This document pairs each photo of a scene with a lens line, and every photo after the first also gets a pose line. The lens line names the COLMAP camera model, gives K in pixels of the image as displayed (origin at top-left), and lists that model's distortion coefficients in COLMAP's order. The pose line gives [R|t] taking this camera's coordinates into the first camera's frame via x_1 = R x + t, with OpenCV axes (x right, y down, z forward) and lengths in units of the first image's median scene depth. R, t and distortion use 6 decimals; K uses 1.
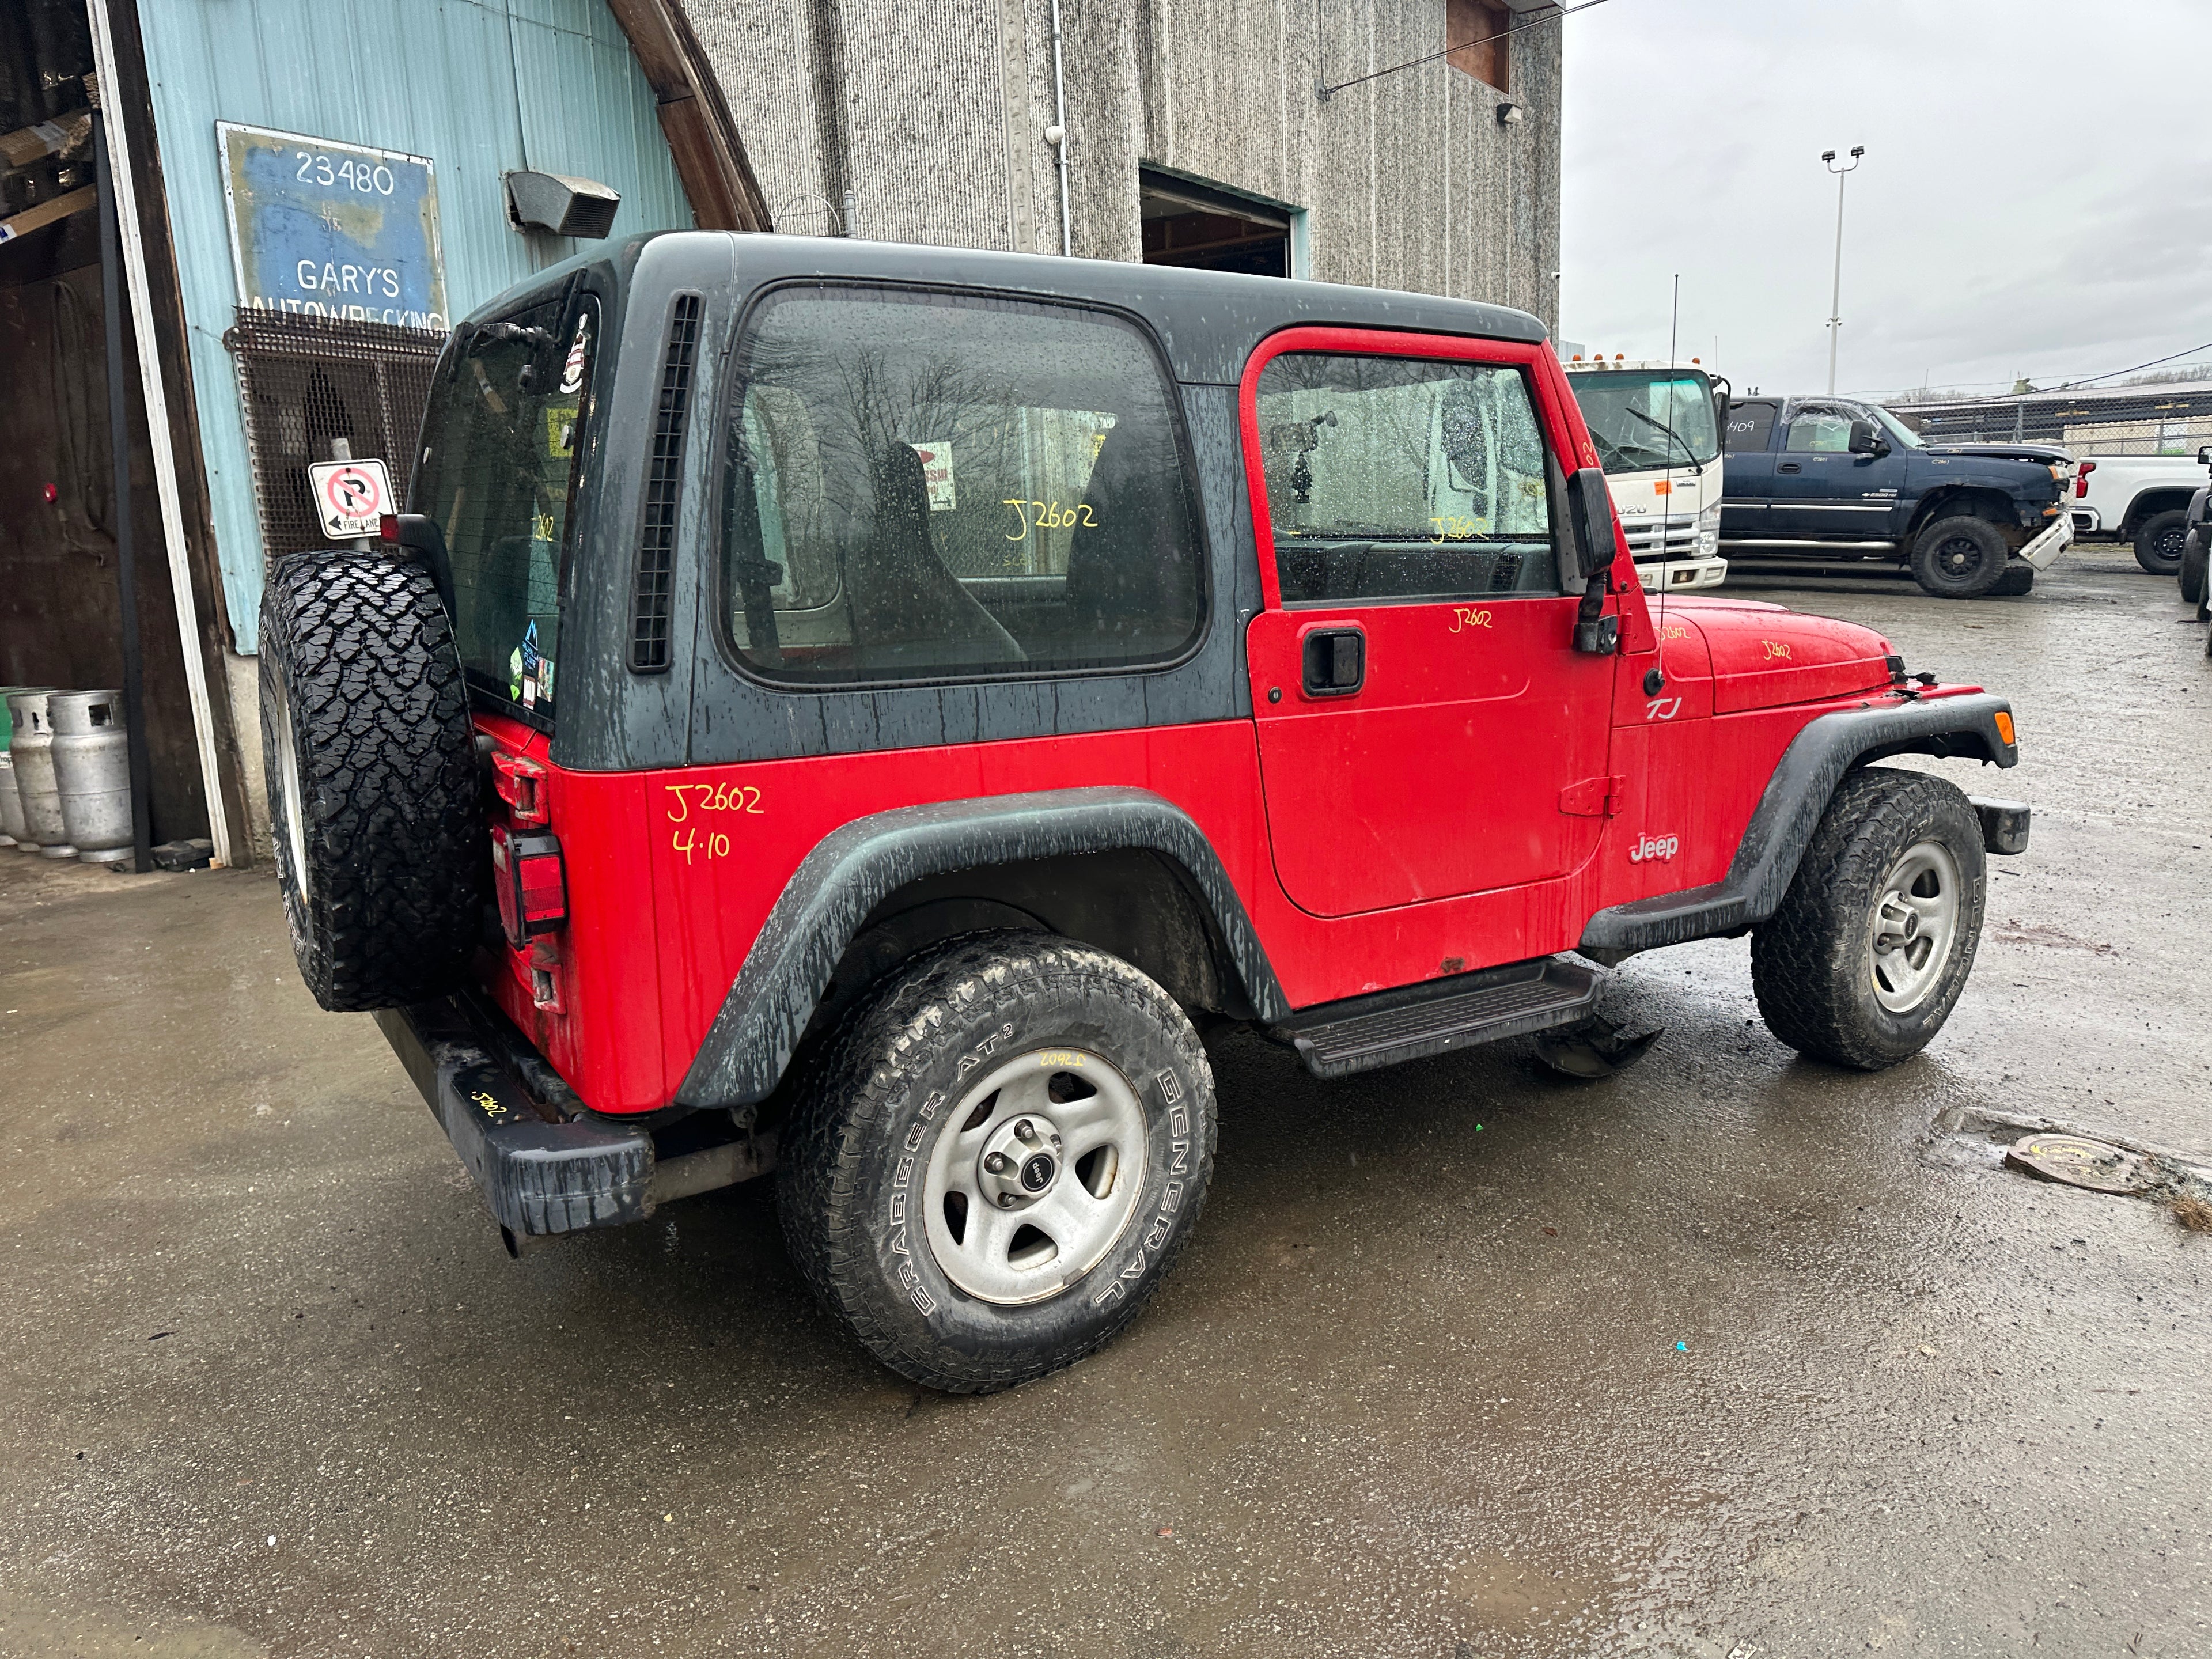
lens RADIAL K [[1536.2, 0, 1108.3], [0, 1536.2, 842.3], [0, 0, 1]] dist [0.123952, -0.189330]
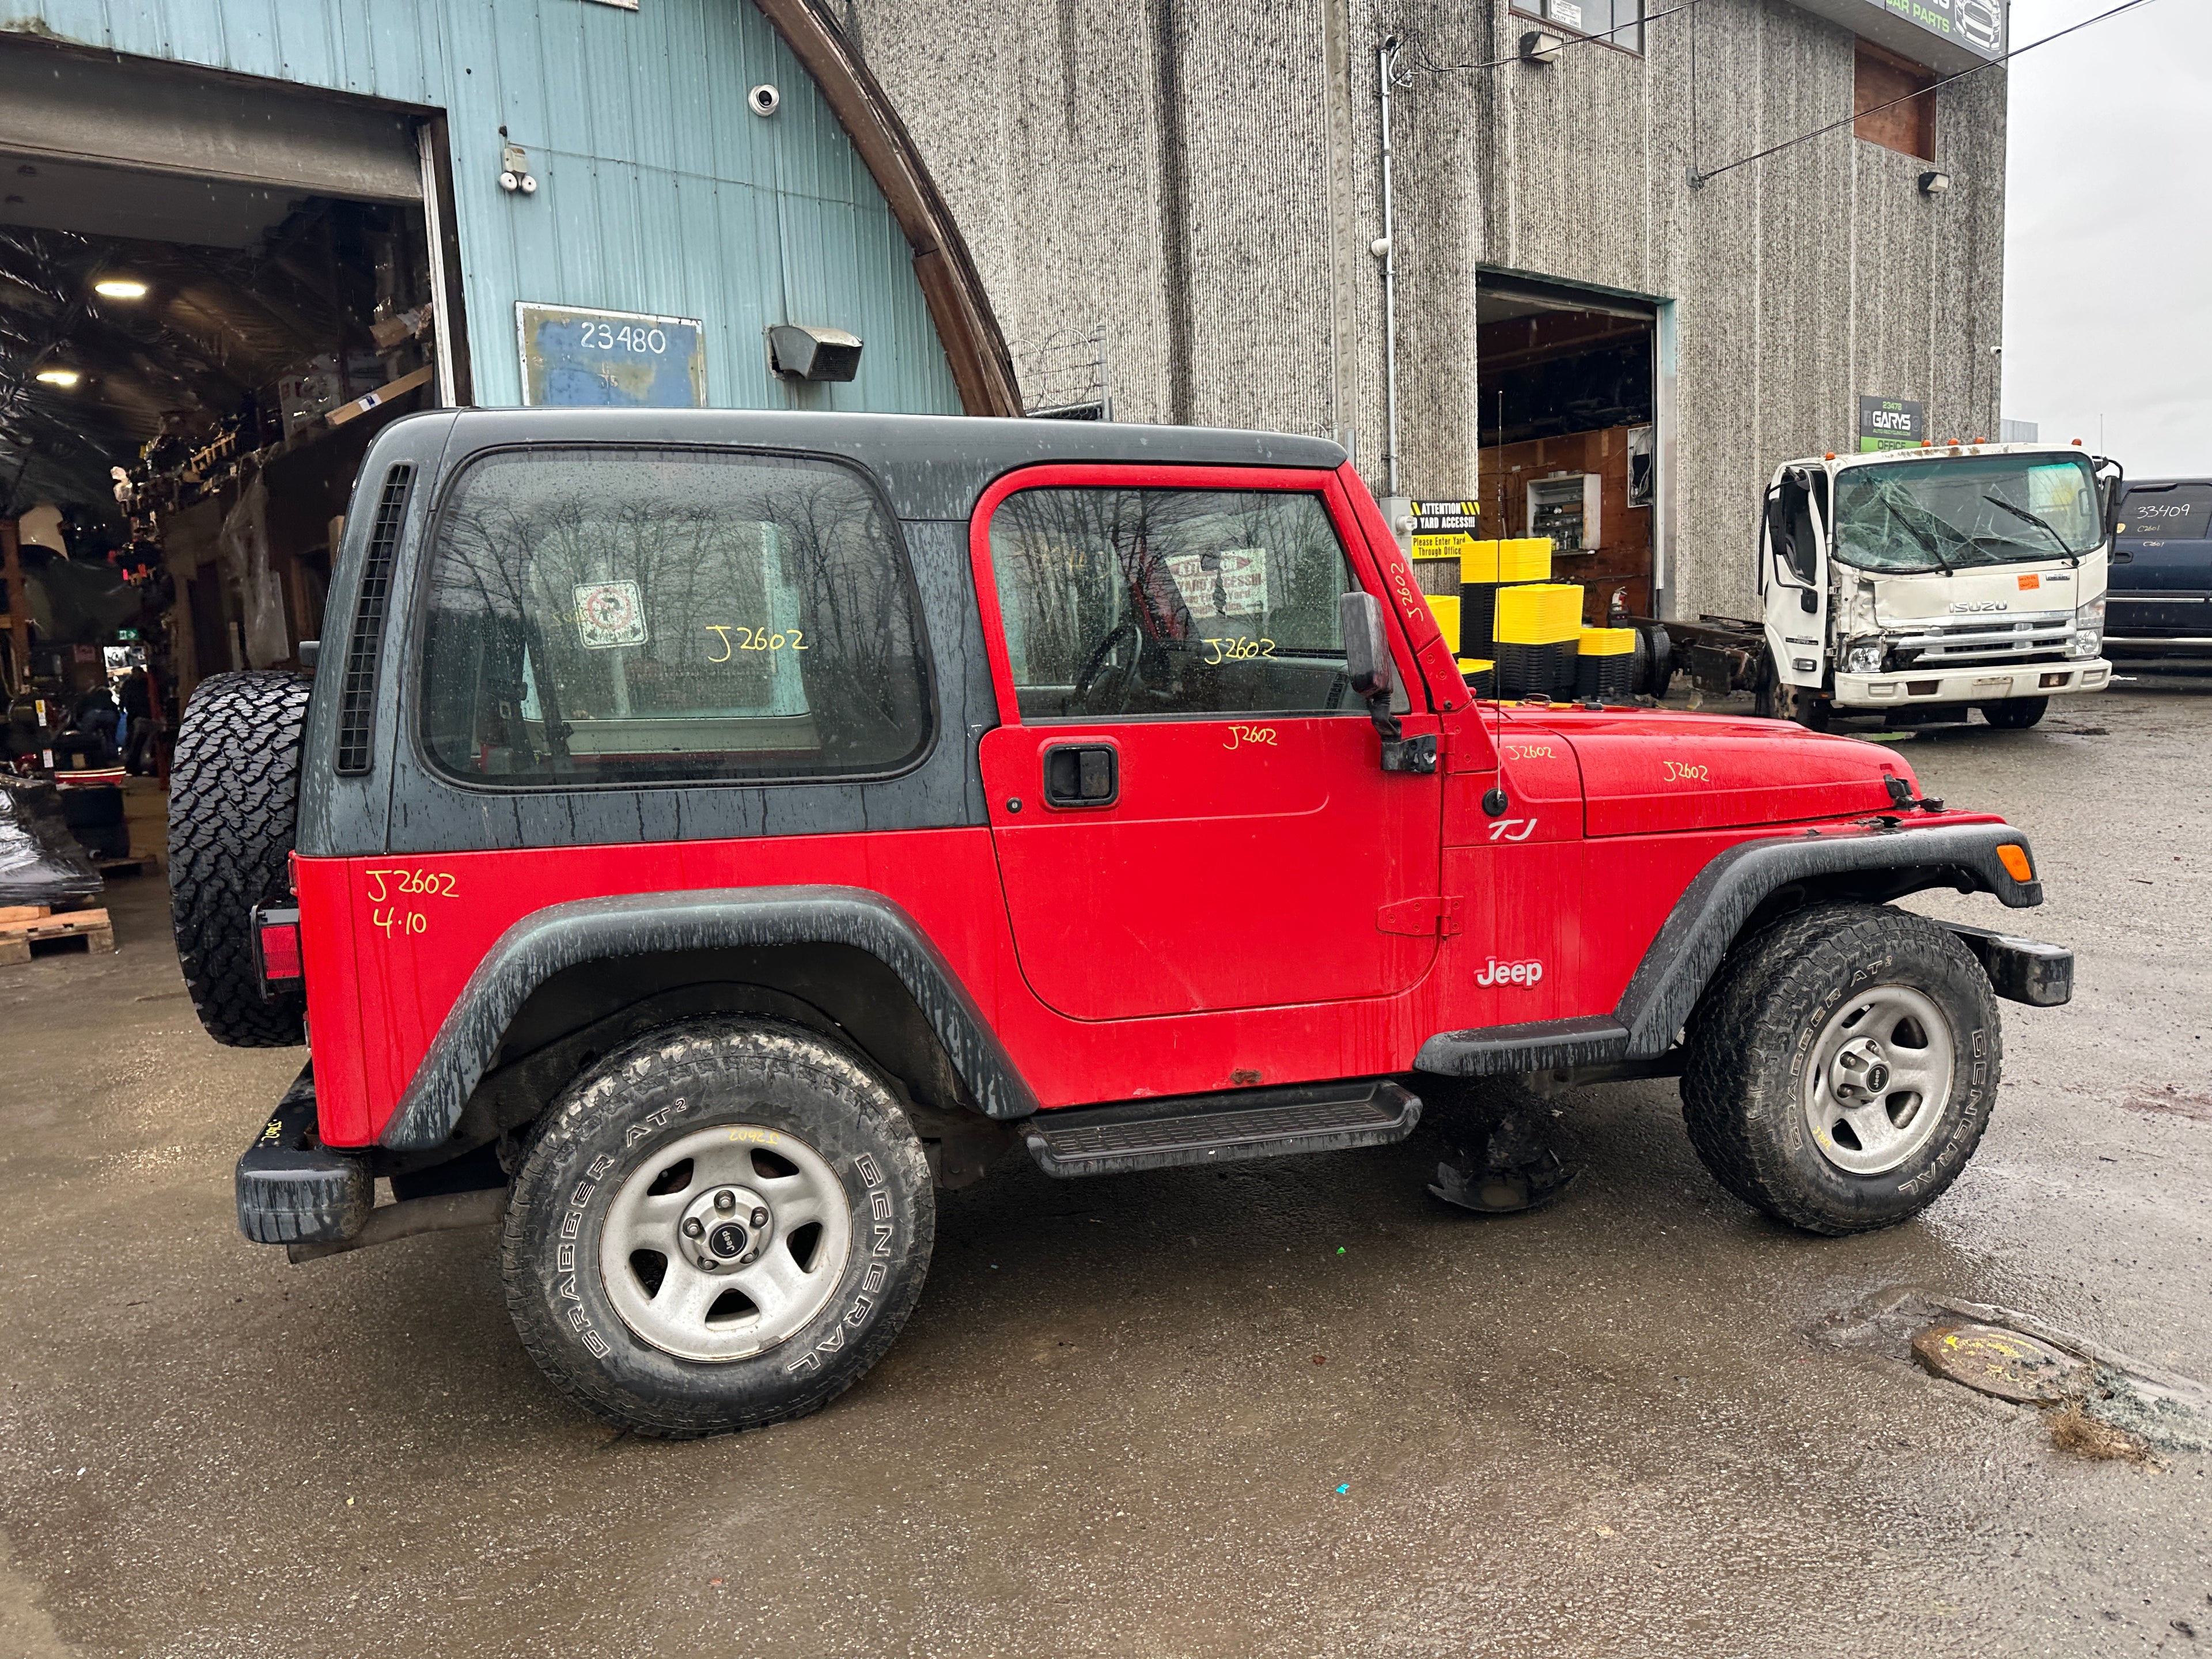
lens RADIAL K [[1536.2, 0, 1108.3], [0, 1536.2, 842.3], [0, 0, 1]] dist [0.123952, -0.189330]
pose [[0.960905, 0.032233, -0.274996, 0.480121], [-0.048789, 0.997371, -0.053578, -0.017714], [0.272546, 0.064900, 0.959951, 0.008034]]
